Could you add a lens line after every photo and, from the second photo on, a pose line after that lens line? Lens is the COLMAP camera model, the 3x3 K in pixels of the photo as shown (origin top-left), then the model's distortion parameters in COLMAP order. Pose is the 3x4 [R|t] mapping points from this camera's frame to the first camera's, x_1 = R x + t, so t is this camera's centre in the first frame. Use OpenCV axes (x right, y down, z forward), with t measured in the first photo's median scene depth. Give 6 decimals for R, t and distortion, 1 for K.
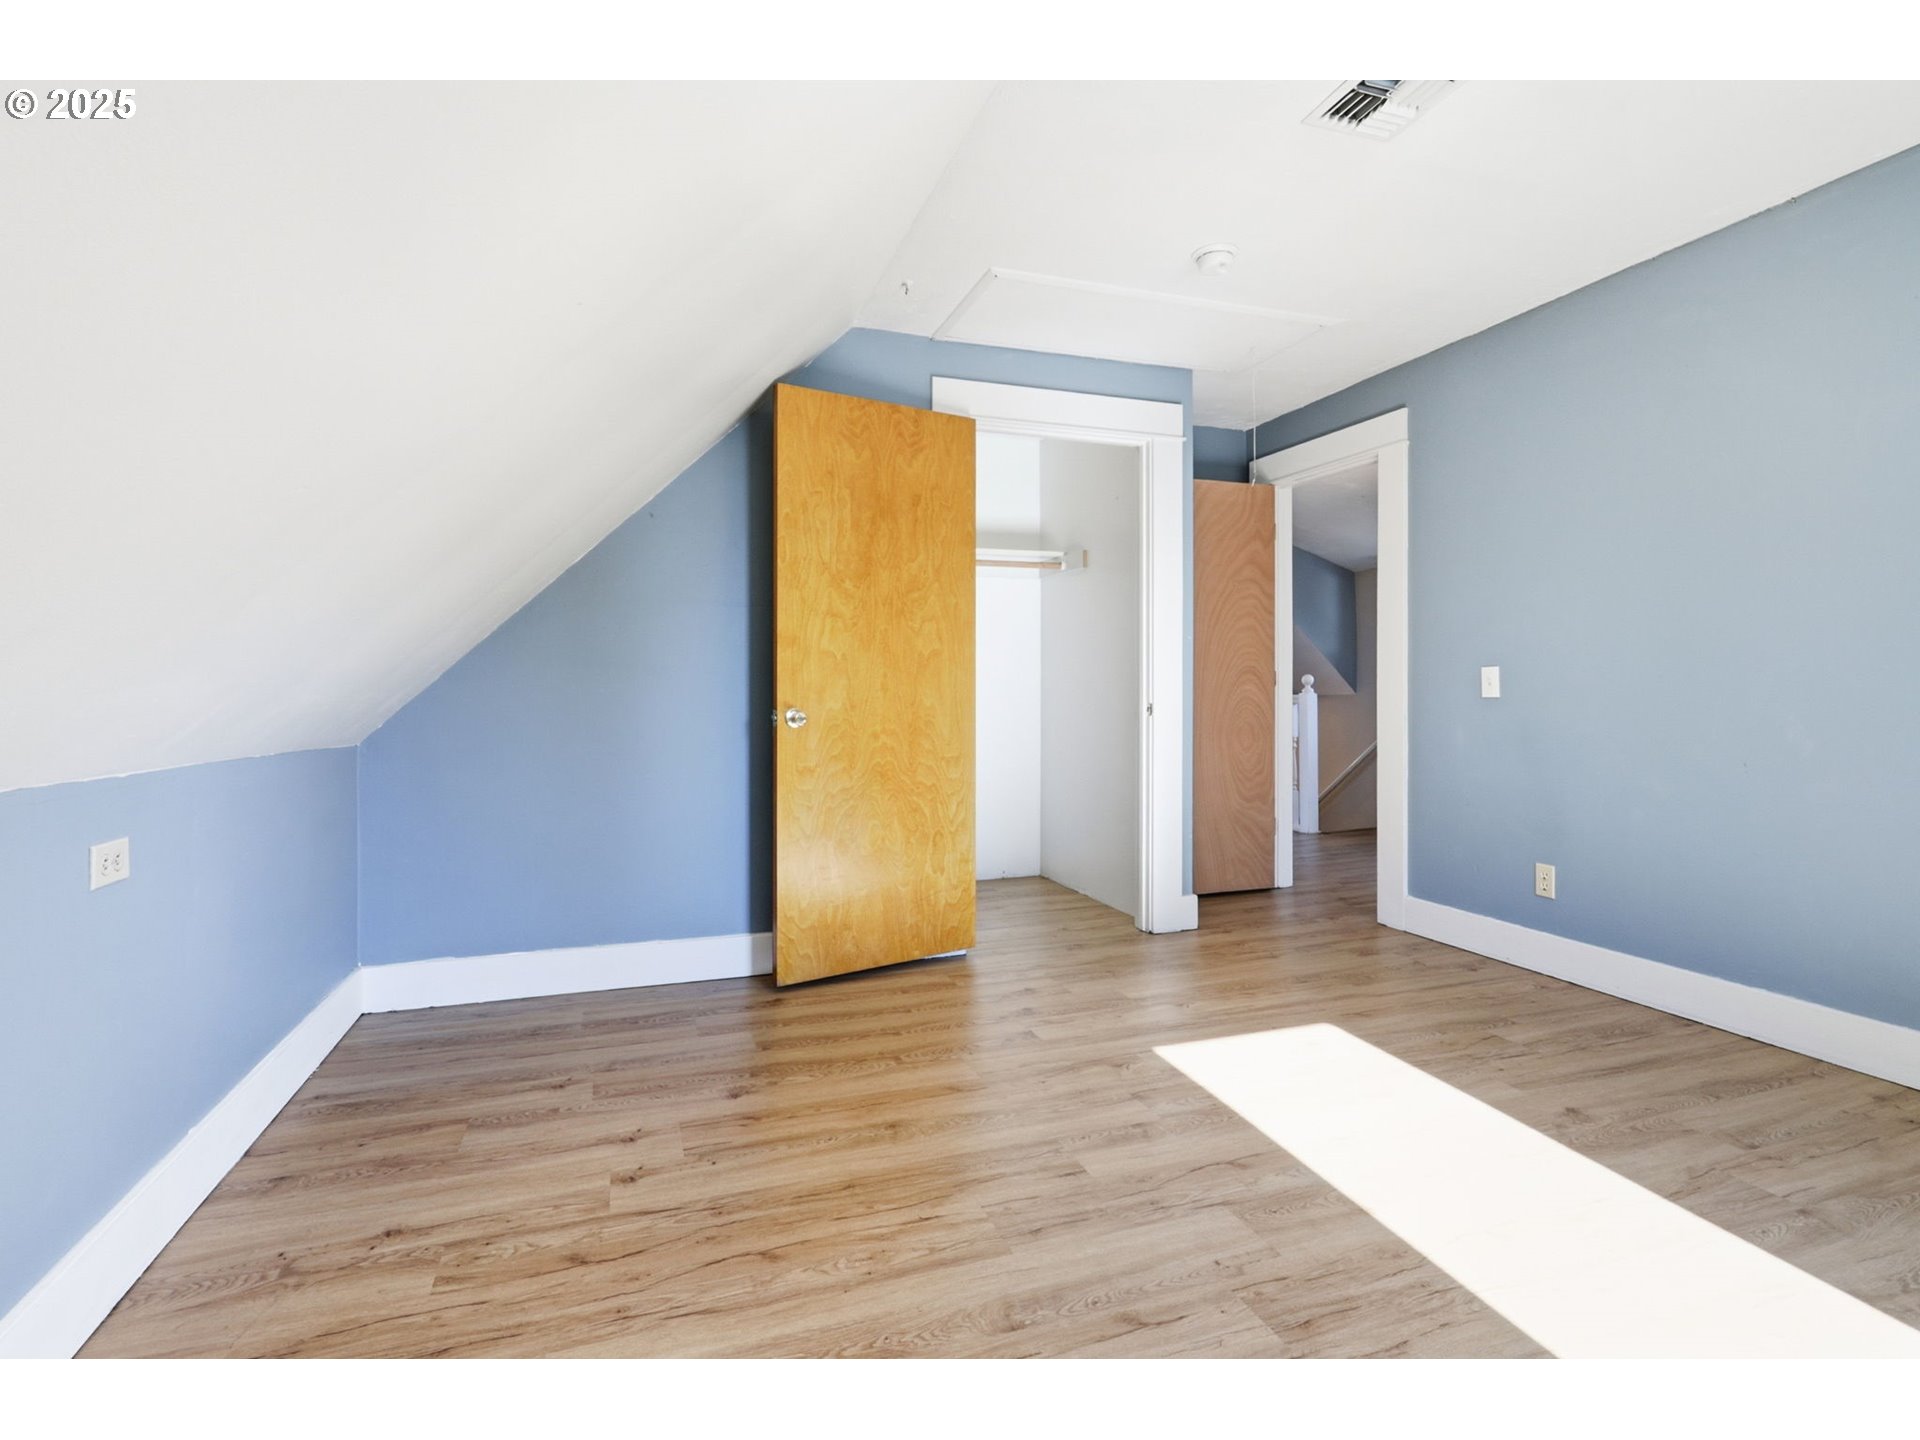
lens RADIAL K [[892.5, 0, 942.5], [0, 892.5, 714.9], [0, 0, 1]] dist [-0.002165, -0.000868]
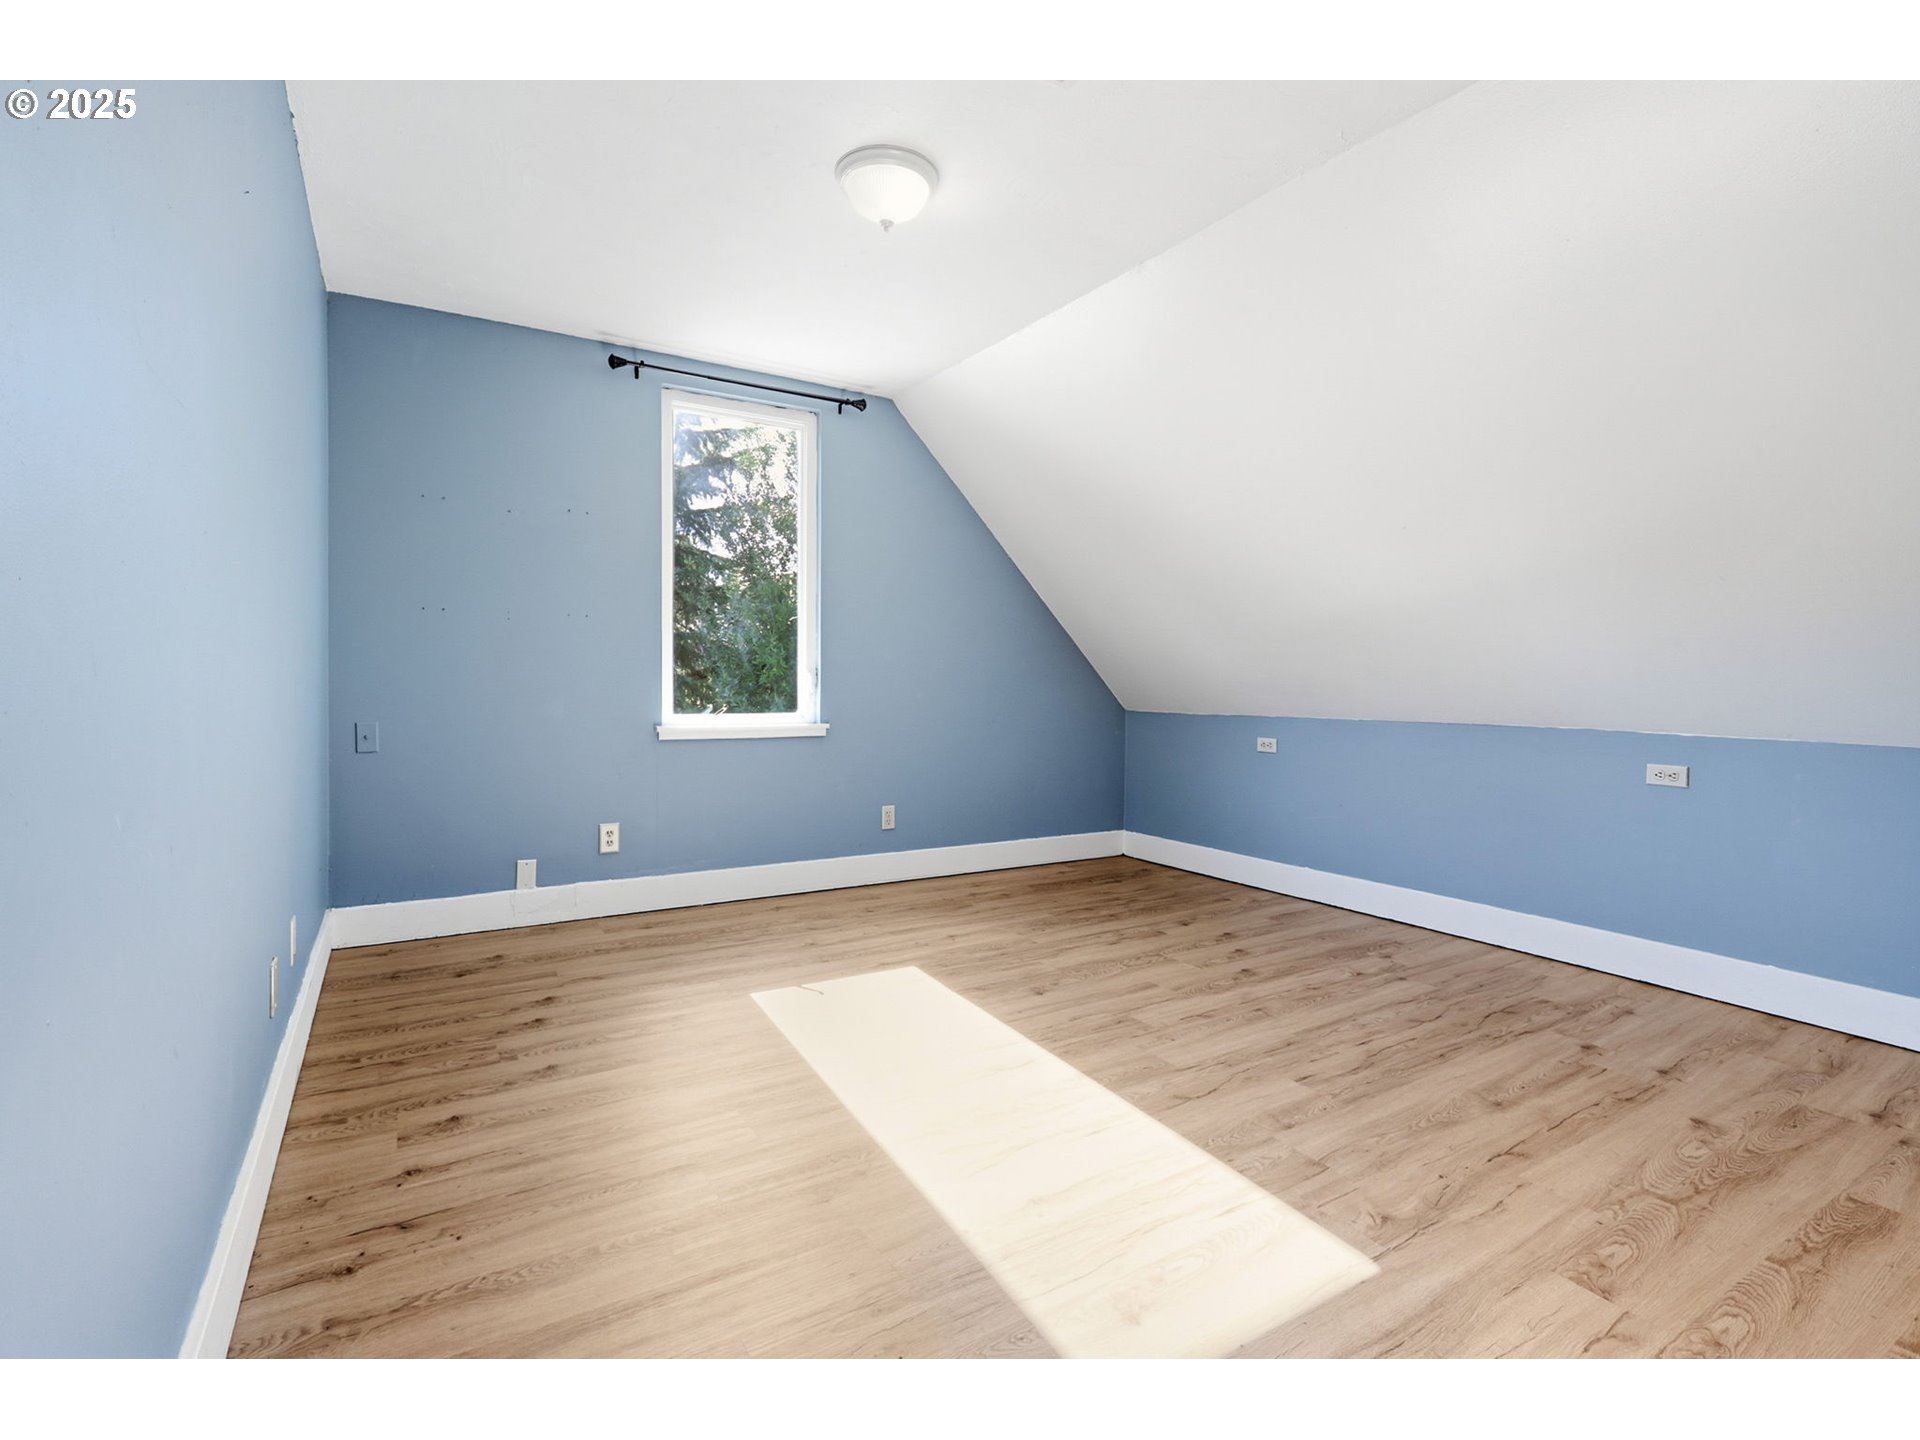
lens RADIAL K [[892.5, 0, 942.5], [0, 892.5, 714.9], [0, 0, 1]] dist [-0.002165, -0.000868]
pose [[-0.975730, -0.003669, -0.218947, 0.902350], [-0.016802, 0.998166, 0.058155, -0.049518], [0.218332, 0.060422, -0.974002, 2.059960]]
